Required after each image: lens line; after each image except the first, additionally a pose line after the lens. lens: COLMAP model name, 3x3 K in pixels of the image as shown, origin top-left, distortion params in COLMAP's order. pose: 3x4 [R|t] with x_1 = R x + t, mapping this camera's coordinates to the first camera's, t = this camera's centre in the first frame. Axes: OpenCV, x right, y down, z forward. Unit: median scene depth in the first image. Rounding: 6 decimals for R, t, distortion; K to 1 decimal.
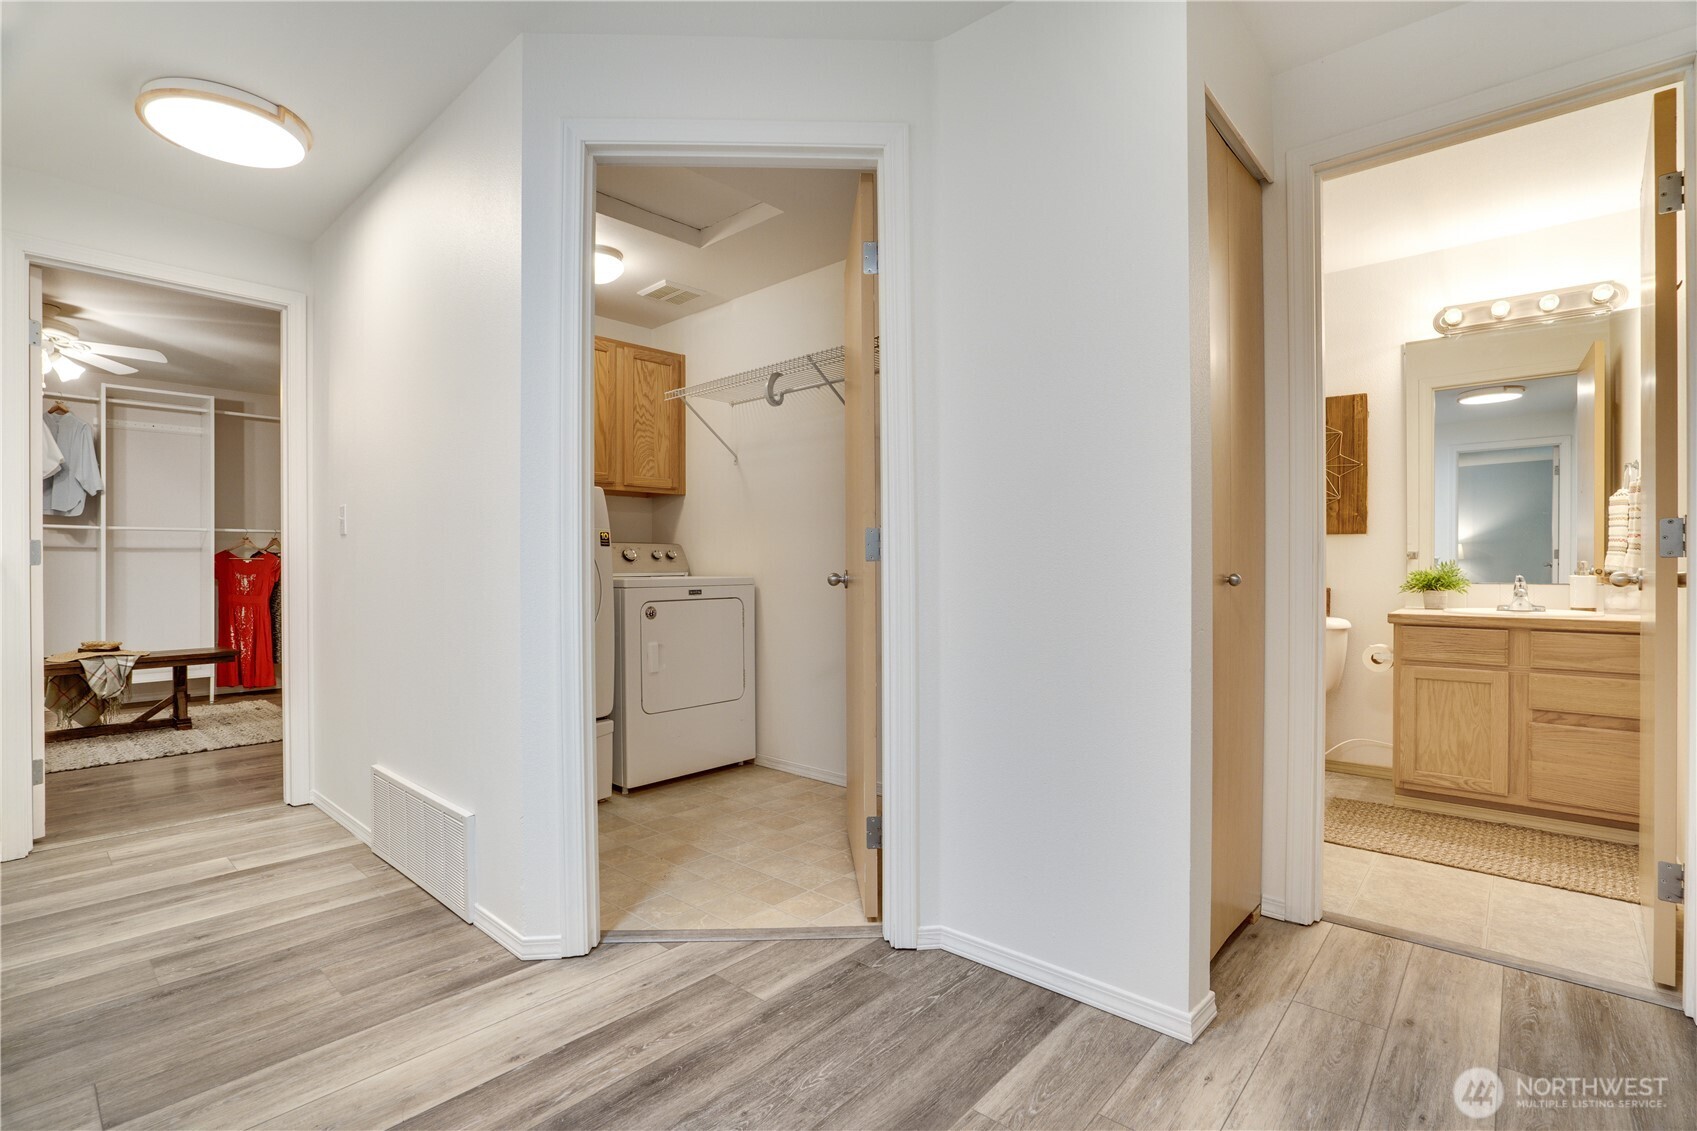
lens RADIAL K [[791.4, 0, 835.7], [0, 791.4, 566.3], [0, 0, 1]] dist [-0.061572, 0.025120]
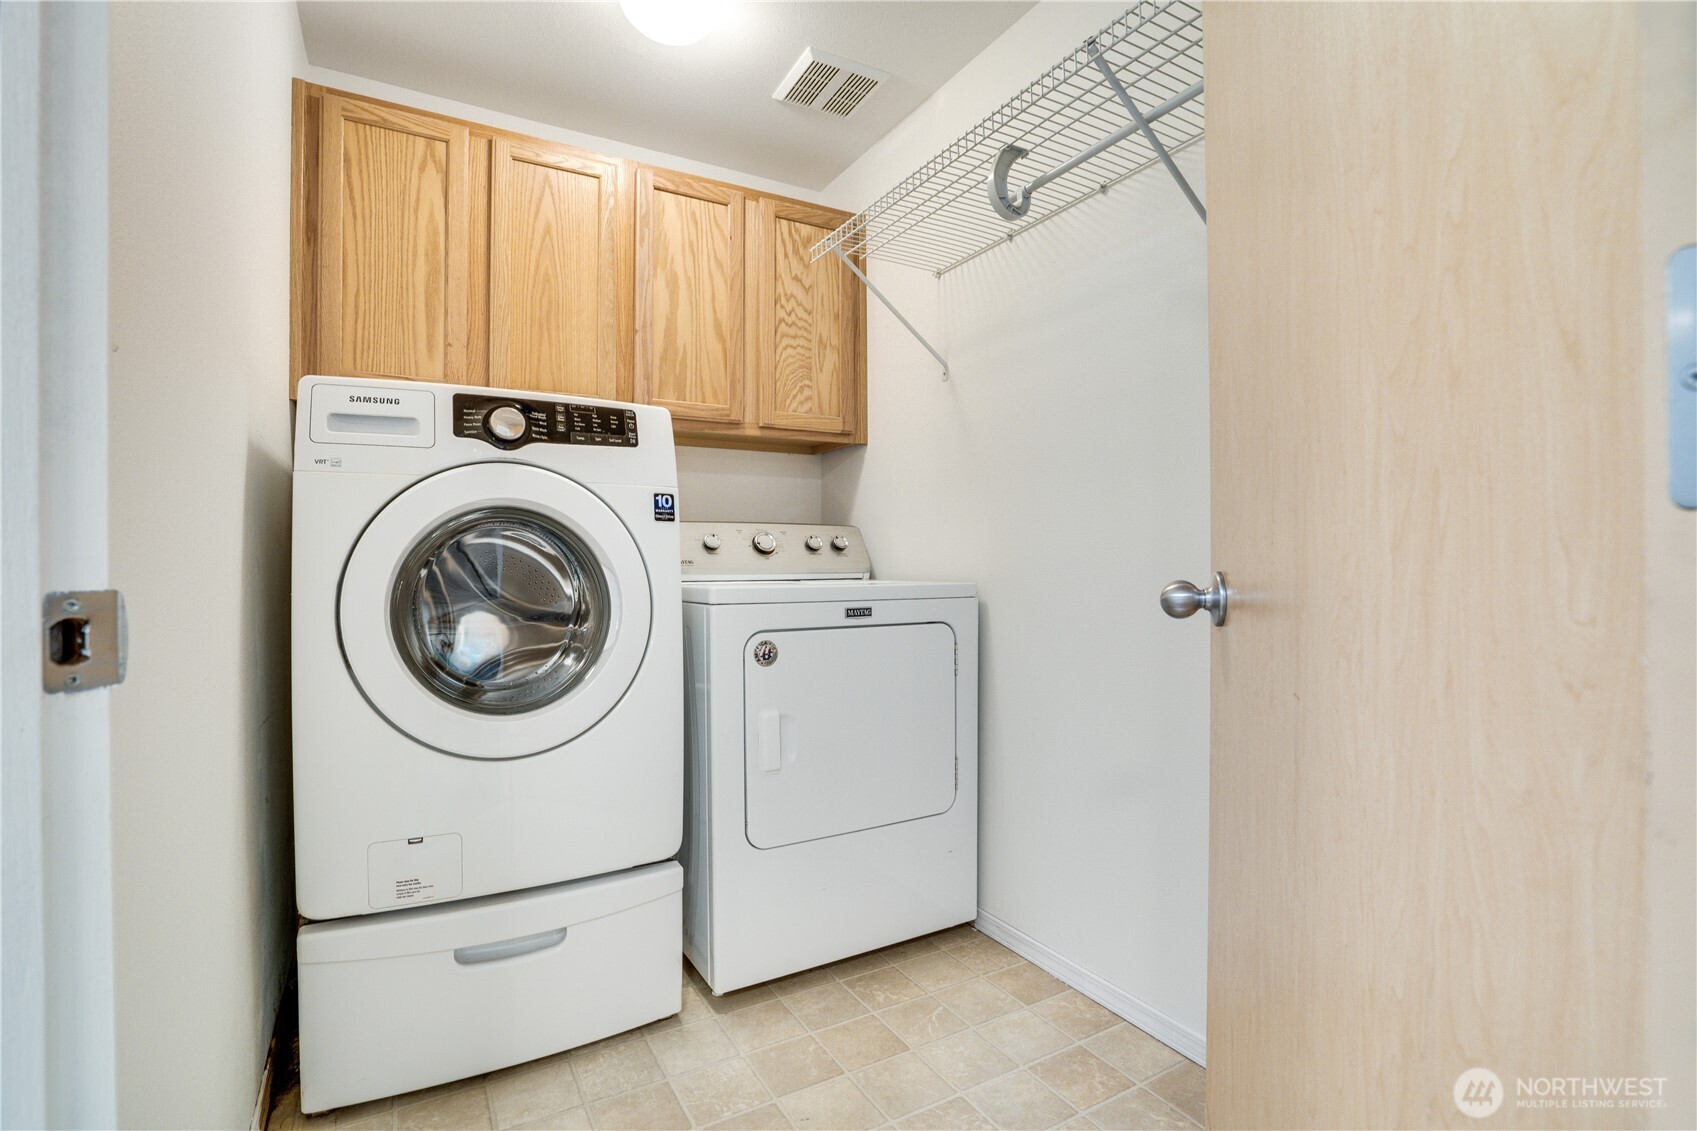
lens RADIAL K [[791.4, 0, 835.7], [0, 791.4, 566.3], [0, 0, 1]] dist [-0.061572, 0.025120]
pose [[0.949869, 0.001394, -0.312646, -0.030765], [-0.000954, 0.999998, 0.001561, 0.001724], [0.312647, -0.001185, 0.949869, 0.528307]]
